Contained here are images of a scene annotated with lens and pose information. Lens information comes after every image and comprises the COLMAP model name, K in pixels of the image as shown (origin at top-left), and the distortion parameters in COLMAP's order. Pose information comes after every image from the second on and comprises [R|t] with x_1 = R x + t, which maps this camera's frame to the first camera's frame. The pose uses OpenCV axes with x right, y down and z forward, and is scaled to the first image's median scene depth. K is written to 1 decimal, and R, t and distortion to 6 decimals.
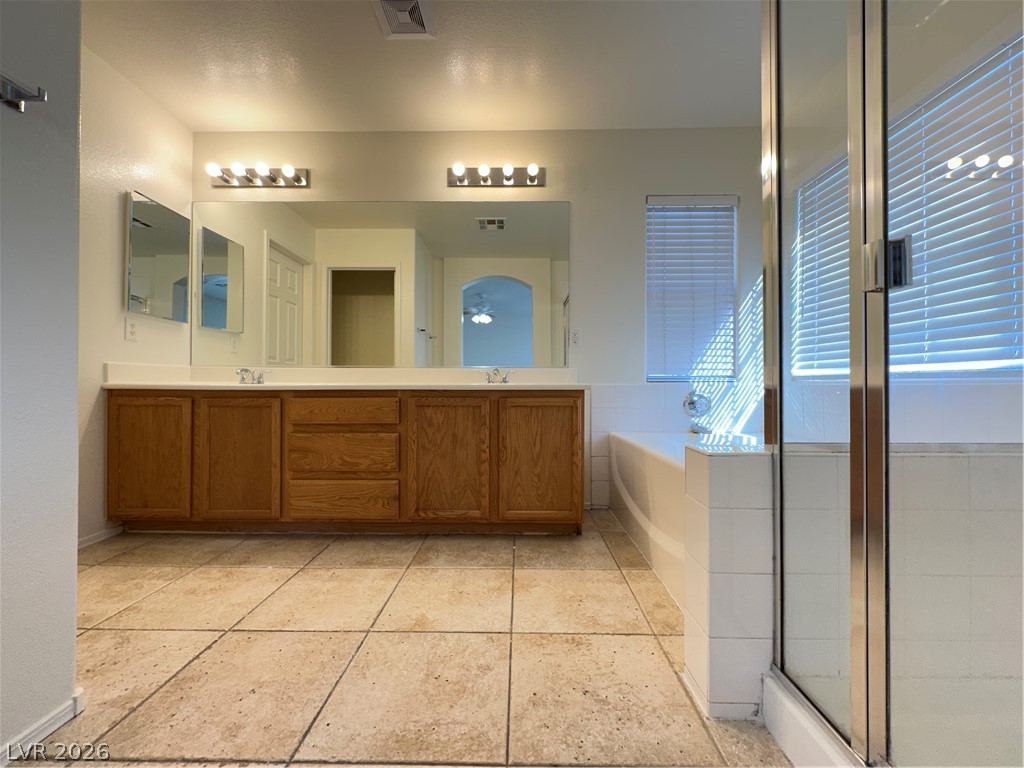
lens RADIAL K [[409.2, 0, 509.7], [0, 409.2, 381.6], [0, 0, 1]] dist [-0.003015, 0.000399]
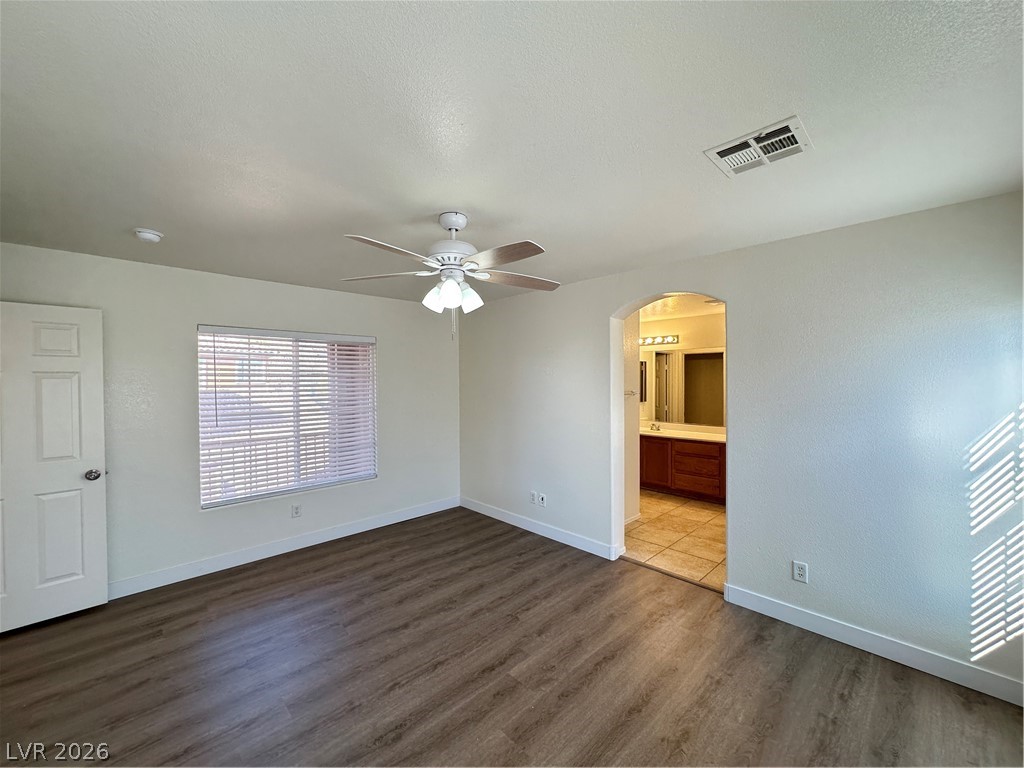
lens RADIAL K [[409.2, 0, 509.4], [0, 409.2, 384.0], [0, 0, 1]] dist [-0.003015, 0.000399]
pose [[0.705295, -0.000097, -0.708914, 0.568145], [0.007843, 0.999940, 0.007666, -0.354823], [0.708870, -0.010967, 0.705254, -1.580328]]
